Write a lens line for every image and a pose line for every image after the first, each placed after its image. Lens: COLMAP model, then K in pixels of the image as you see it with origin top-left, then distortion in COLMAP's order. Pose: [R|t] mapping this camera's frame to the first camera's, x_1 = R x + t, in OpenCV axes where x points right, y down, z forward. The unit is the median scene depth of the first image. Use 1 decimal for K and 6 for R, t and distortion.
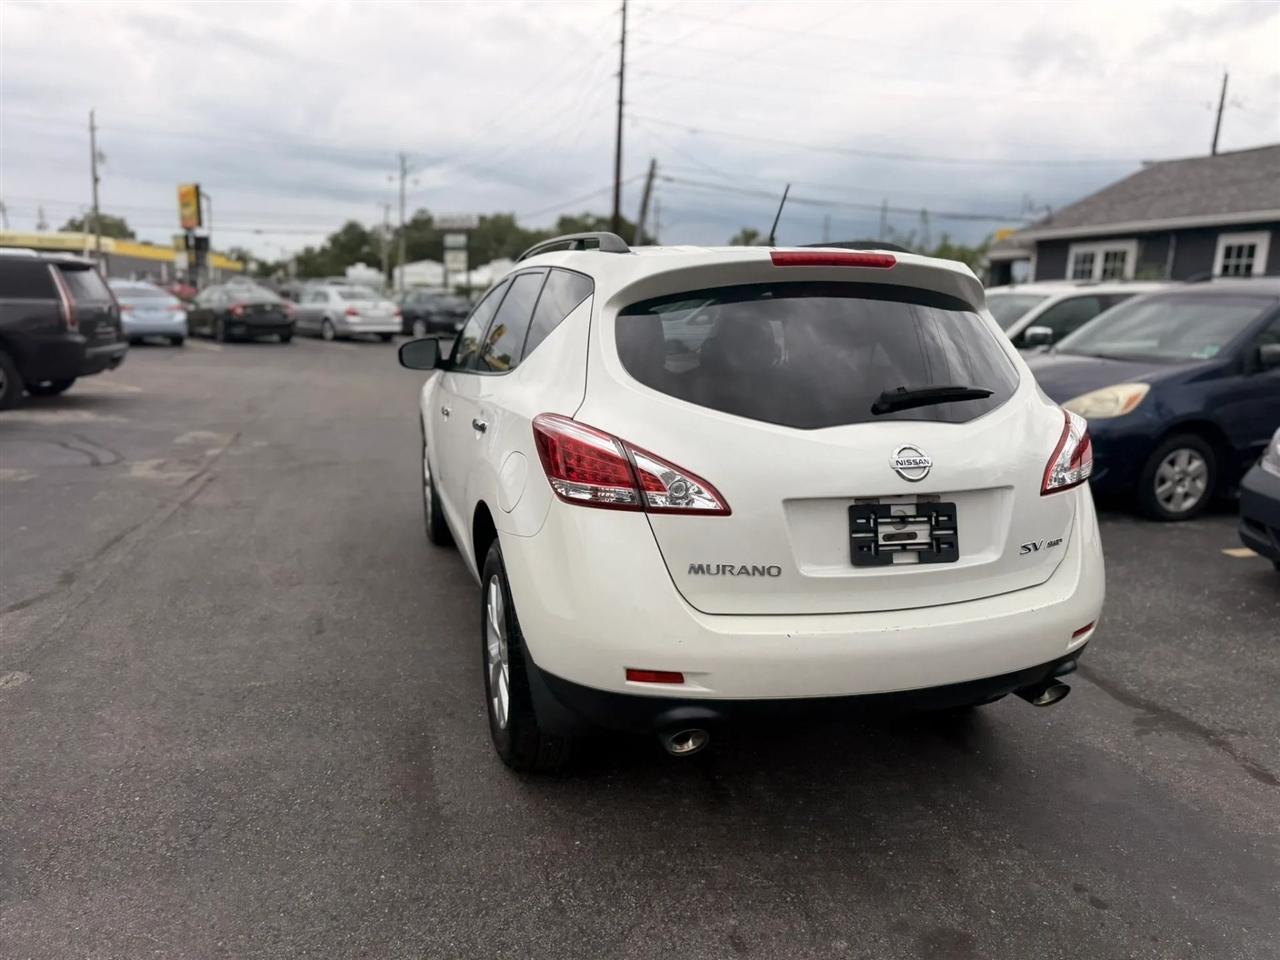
lens RADIAL K [[912.0, 0, 645.8], [0, 912.0, 490.7], [0, 0, 1]] dist [0.031342, -0.042531]
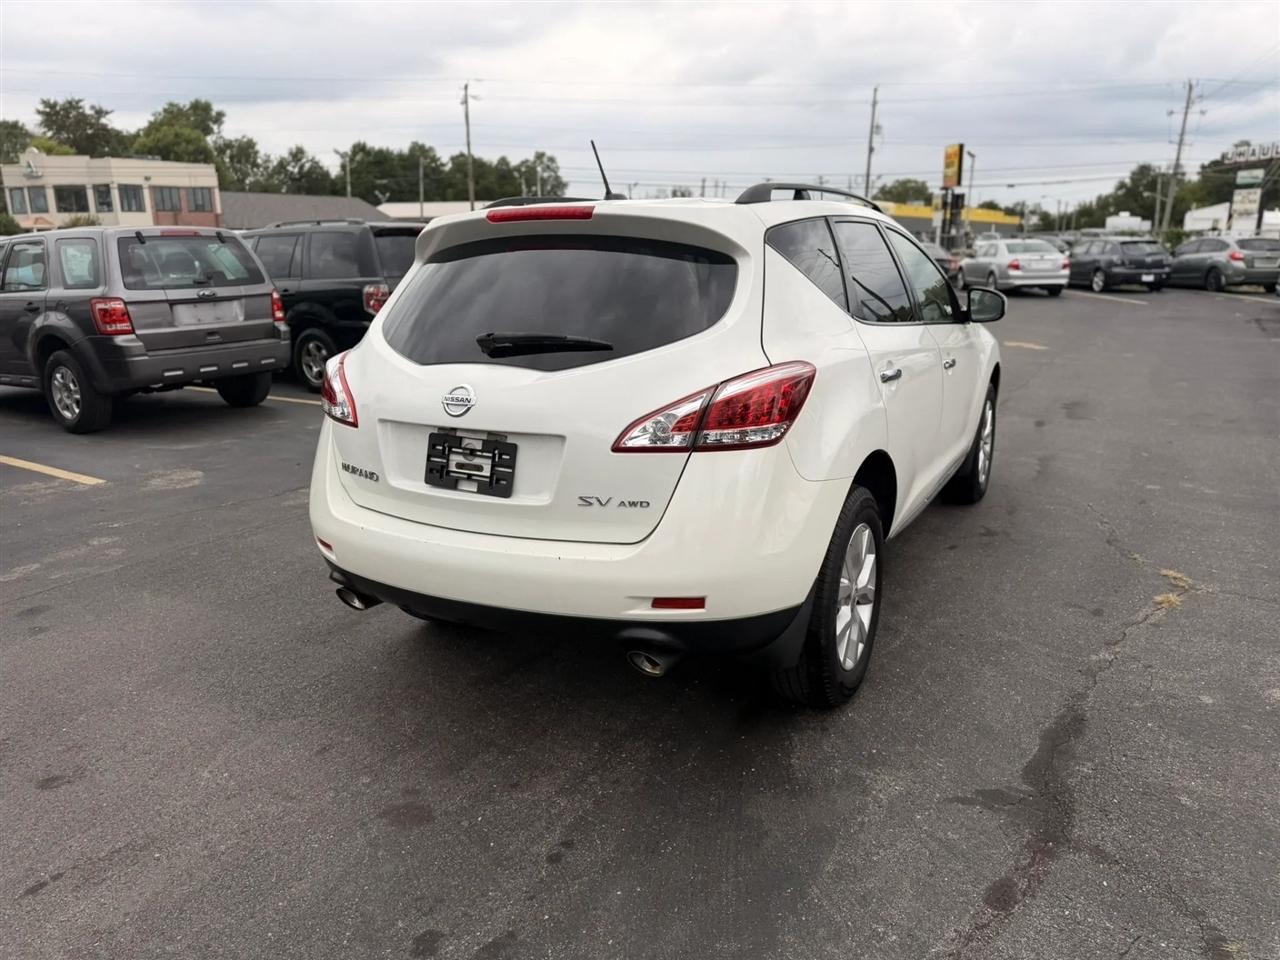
lens RADIAL K [[912.0, 0, 645.8], [0, 912.0, 490.7], [0, 0, 1]] dist [0.031342, -0.042531]
pose [[0.698508, 0.152884, -0.699080, 1.162885], [-0.119404, 0.988117, 0.096788, -0.052641], [0.705570, 0.015866, 0.708463, 0.345359]]
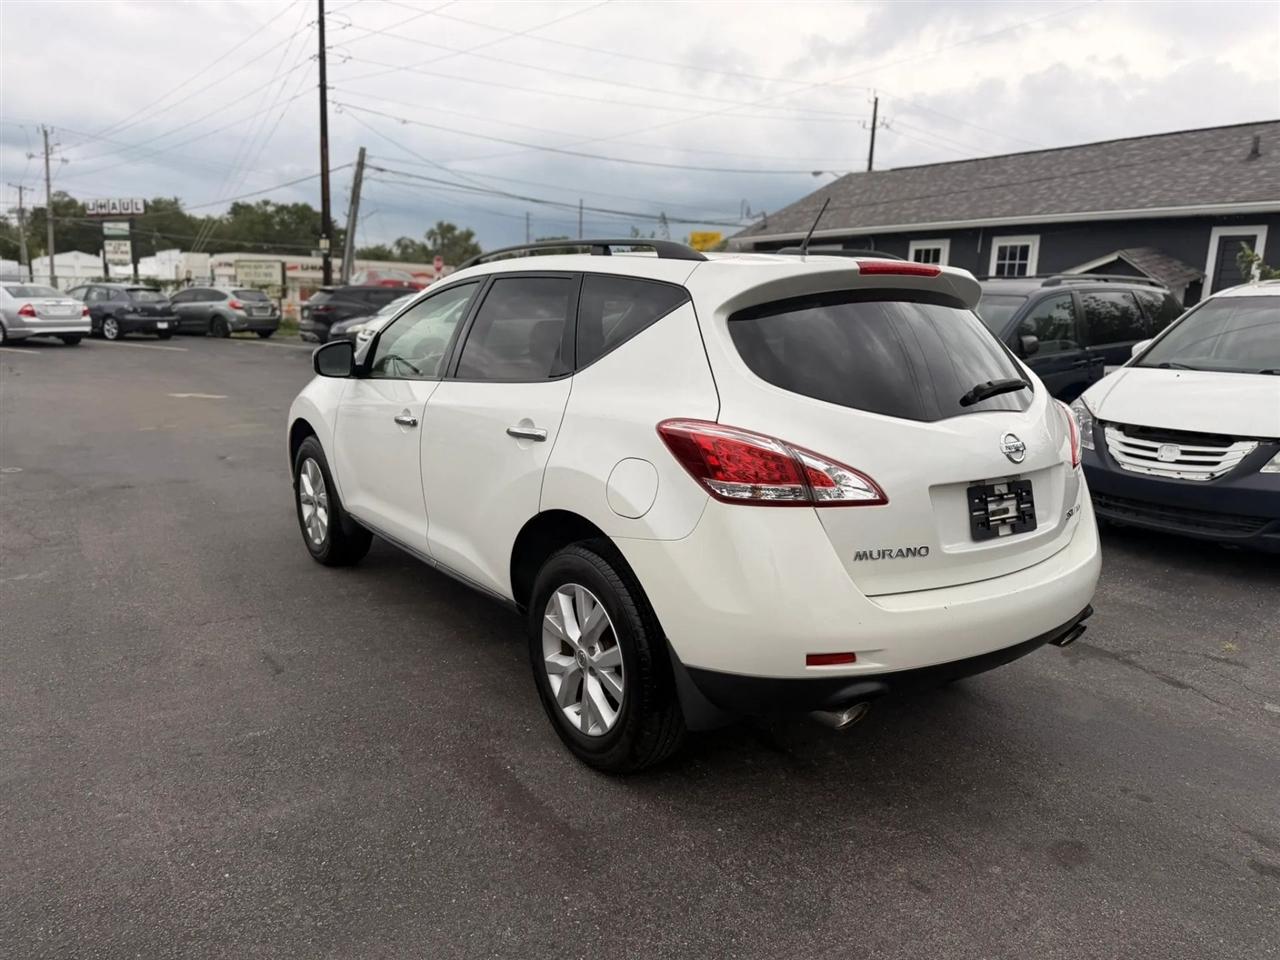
lens RADIAL K [[907.4, 0, 645.6], [0, 907.4, 499.4], [0, 0, 1]] dist [0.033502, -0.047438]
pose [[0.947646, -0.070324, 0.311482, -0.477832], [0.065686, 0.997518, 0.025370, -0.023158], [-0.312493, -0.003581, 0.949913, 0.048016]]
